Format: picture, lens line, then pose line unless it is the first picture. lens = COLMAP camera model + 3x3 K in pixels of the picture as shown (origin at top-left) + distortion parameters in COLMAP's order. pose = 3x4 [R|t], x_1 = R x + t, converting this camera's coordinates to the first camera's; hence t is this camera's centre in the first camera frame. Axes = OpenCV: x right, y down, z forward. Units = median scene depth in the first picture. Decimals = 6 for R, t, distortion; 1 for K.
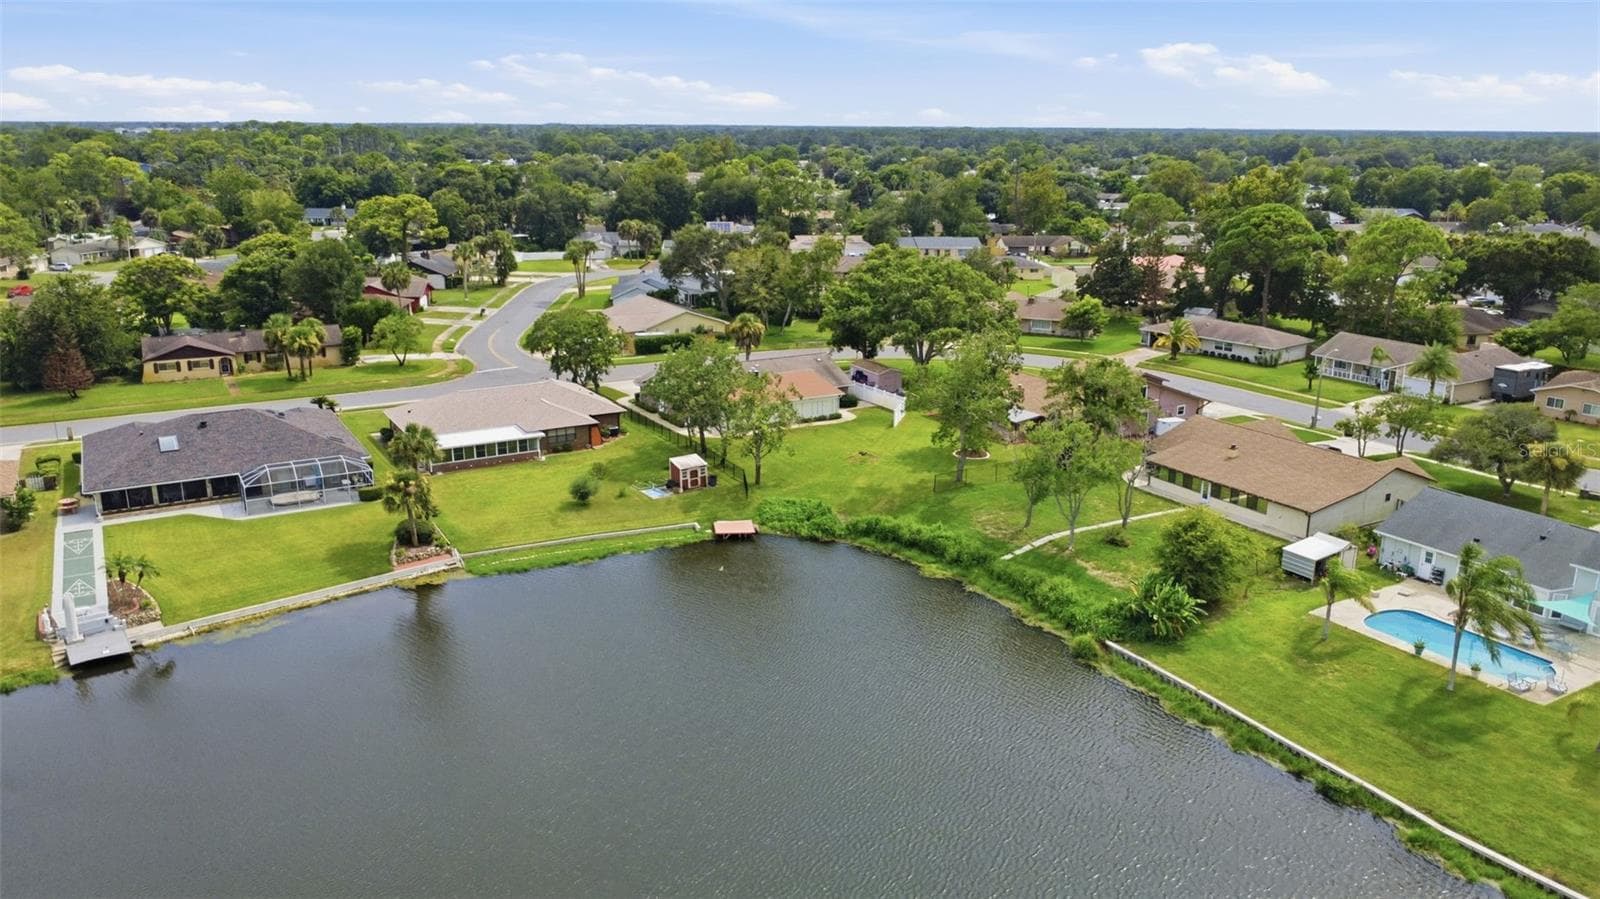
lens RADIAL K [[1173.6, 0, 800.0], [0, 1173.6, 449.5], [0, 0, 1]] dist [-0.007888, 0.002646]
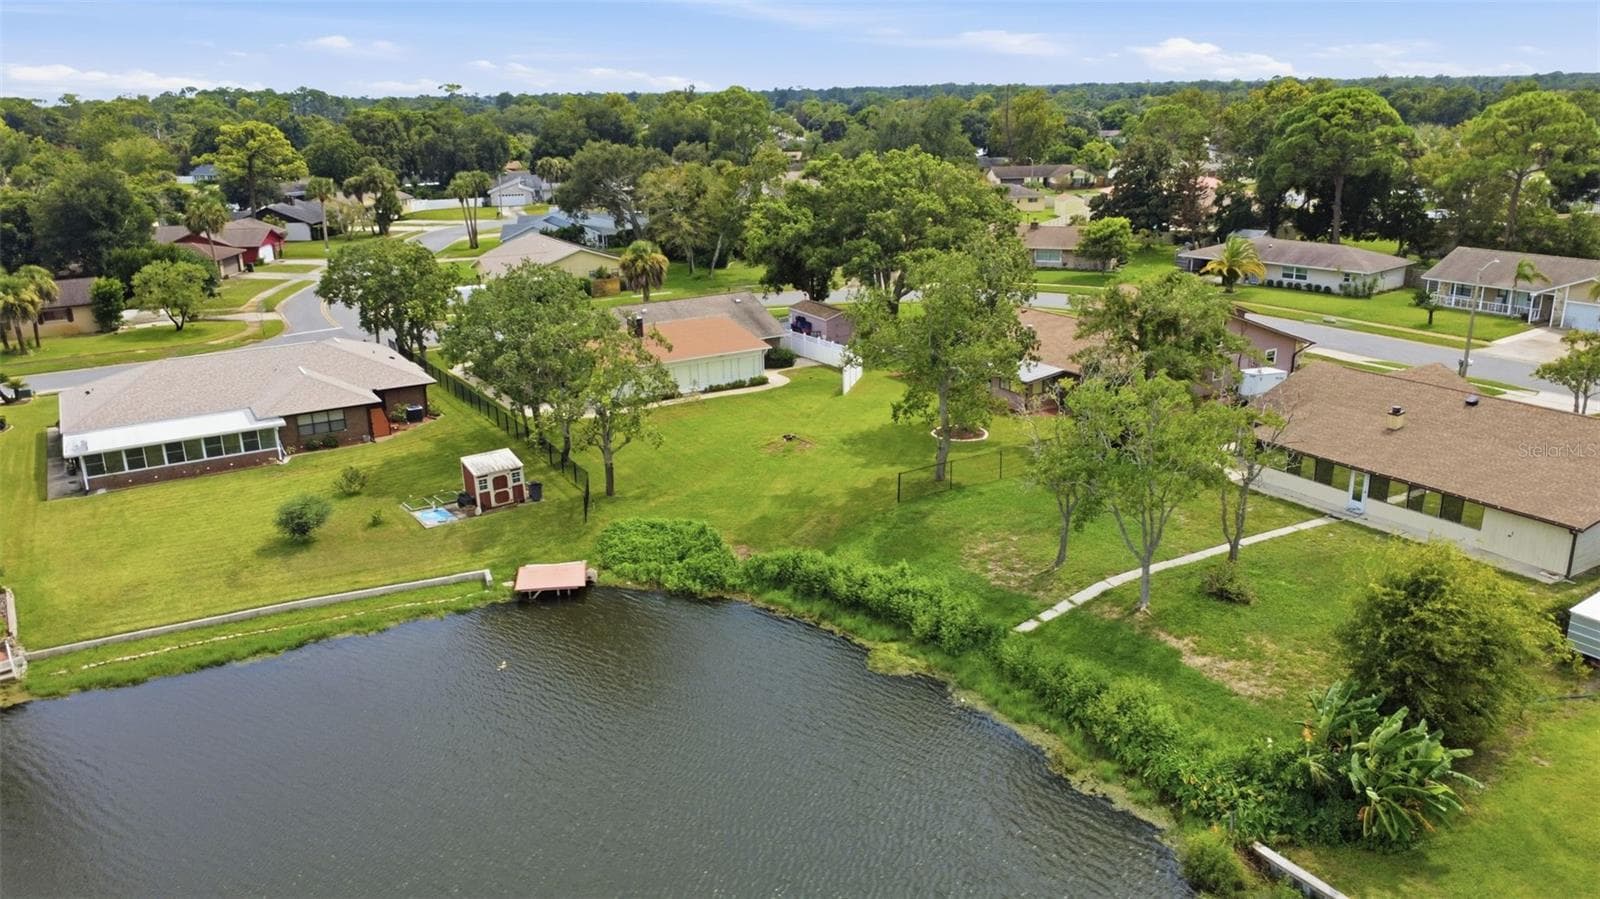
lens RADIAL K [[1173.6, 0, 800.0], [0, 1173.6, 449.5], [0, 0, 1]] dist [-0.007888, 0.002646]
pose [[0.999541, -0.029942, 0.004695, 0.049338], [0.029810, 0.999214, 0.026129, -0.005803], [-0.005474, -0.025977, 0.999648, 0.319822]]
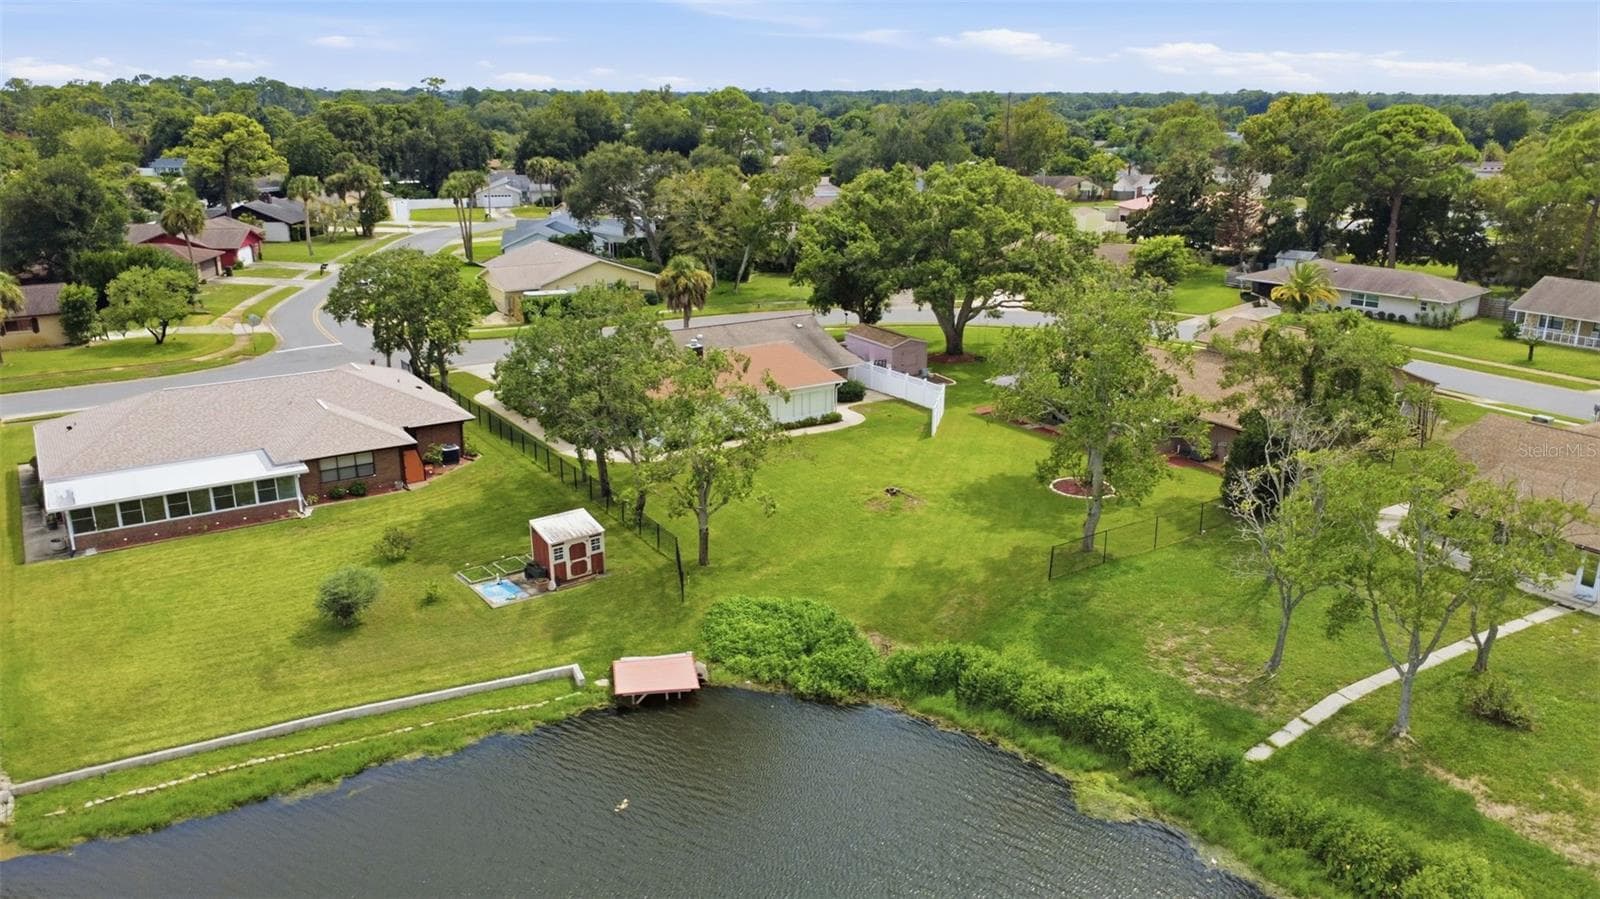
lens RADIAL K [[1173.6, 0, 800.0], [0, 1173.6, 449.5], [0, 0, 1]] dist [-0.007888, 0.002646]
pose [[0.998956, -0.017689, 0.042125, -0.011858], [0.016648, 0.999551, 0.024932, -0.027489], [-0.042547, -0.024205, 0.998801, 0.393765]]
